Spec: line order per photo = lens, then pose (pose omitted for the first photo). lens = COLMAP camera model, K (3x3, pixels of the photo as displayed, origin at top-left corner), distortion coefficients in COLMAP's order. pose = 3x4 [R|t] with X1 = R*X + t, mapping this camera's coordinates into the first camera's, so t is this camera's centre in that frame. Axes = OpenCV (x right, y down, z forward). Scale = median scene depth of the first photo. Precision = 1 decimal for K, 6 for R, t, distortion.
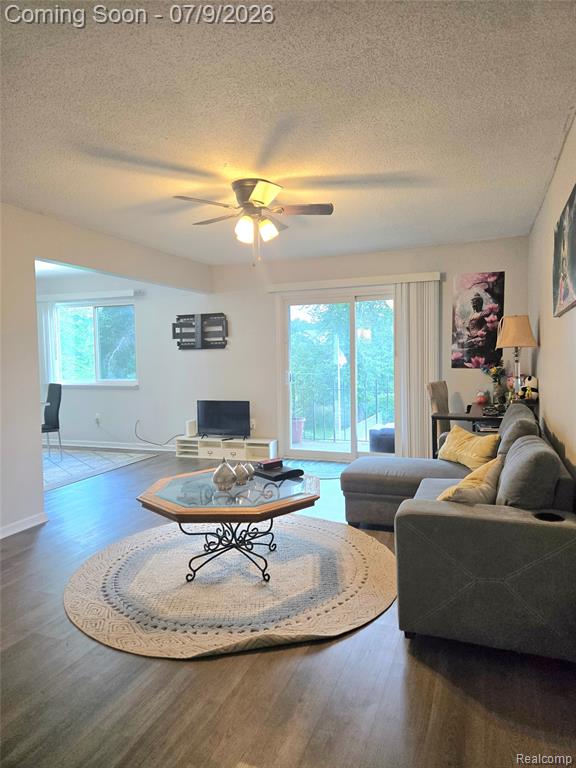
lens RADIAL K [[507.3, 0, 291.4], [0, 507.3, 385.3], [0, 0, 1]] dist [0.070741, -0.048435]
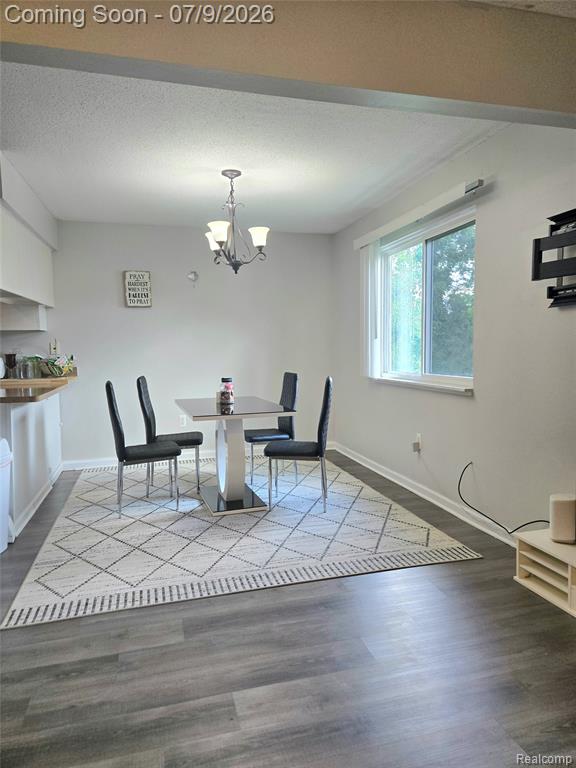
lens RADIAL K [[507.3, 0, 289.6], [0, 507.3, 383.2], [0, 0, 1]] dist [0.070741, -0.048435]
pose [[0.607887, 0.062456, -0.791564, -0.027427], [-0.042052, 0.998035, 0.046453, -0.022387], [0.792909, 0.005049, 0.609319, 0.616043]]
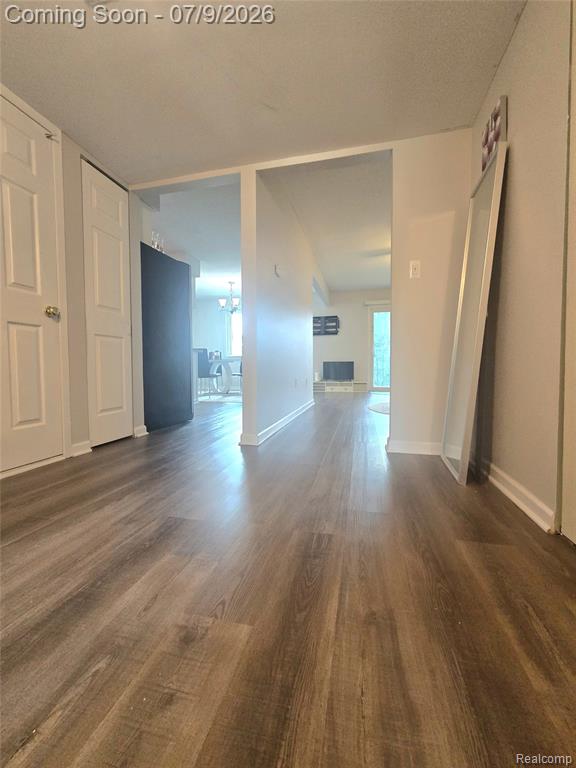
lens RADIAL K [[316.4, 0, 290.7], [0, 316.4, 379.6], [0, 0, 1]] dist [0.006757, -0.000233]
pose [[0.988697, 0.000715, 0.149924, -0.476039], [0.000643, 0.999959, -0.009005, 0.105377], [-0.149924, 0.008999, 0.988657, -0.141042]]
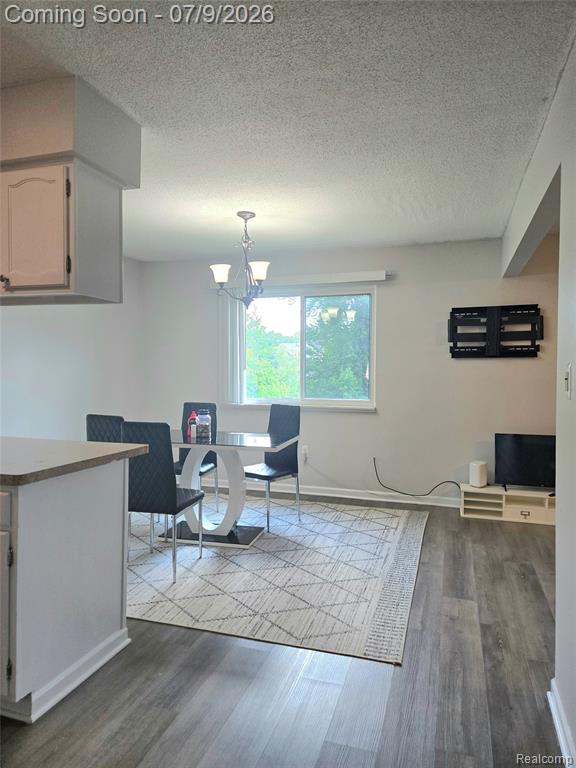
lens RADIAL K [[507.3, 0, 281.9], [0, 507.3, 381.8], [0, 0, 1]] dist [0.070741, -0.048435]
pose [[0.998624, 0.015620, 0.050056, -0.498600], [-0.014005, 0.999375, -0.032447, -0.012420], [-0.050532, 0.031701, 0.998219, 0.330310]]
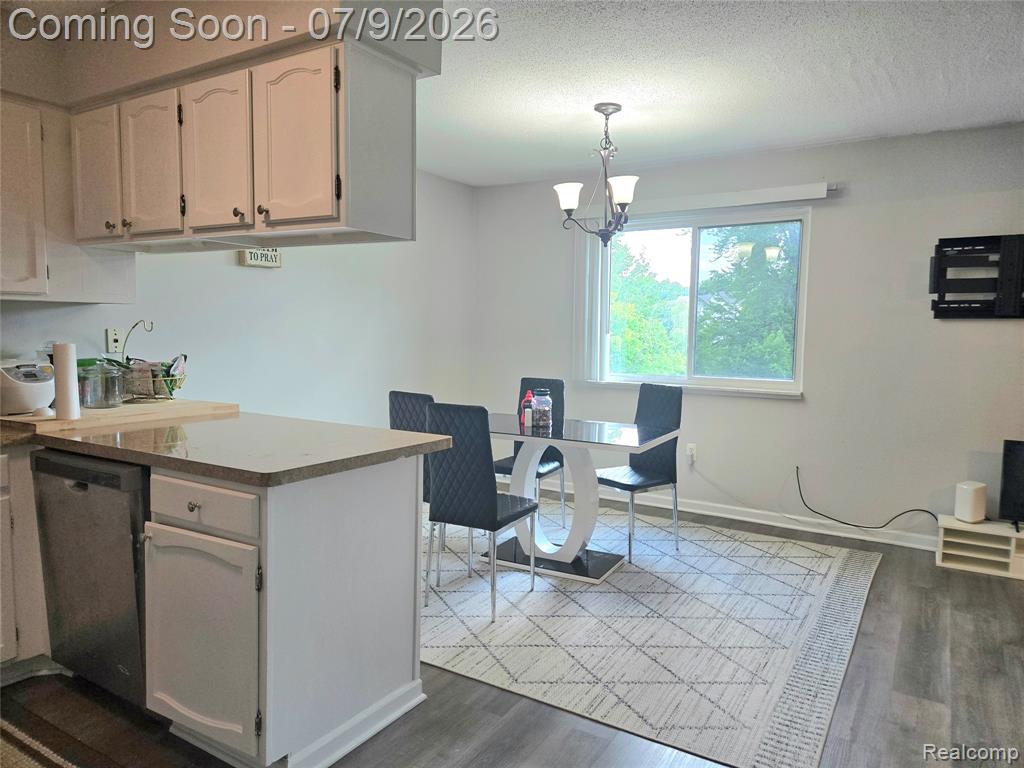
lens RADIAL K [[676.3, 0, 521.8], [0, 676.3, 385.5], [0, 0, 1]] dist [0.070741, -0.048435]
pose [[0.983972, 0.041903, -0.173328, -0.477900], [-0.037474, 0.998884, 0.028750, -0.016500], [0.174339, -0.021794, 0.984444, 0.362452]]
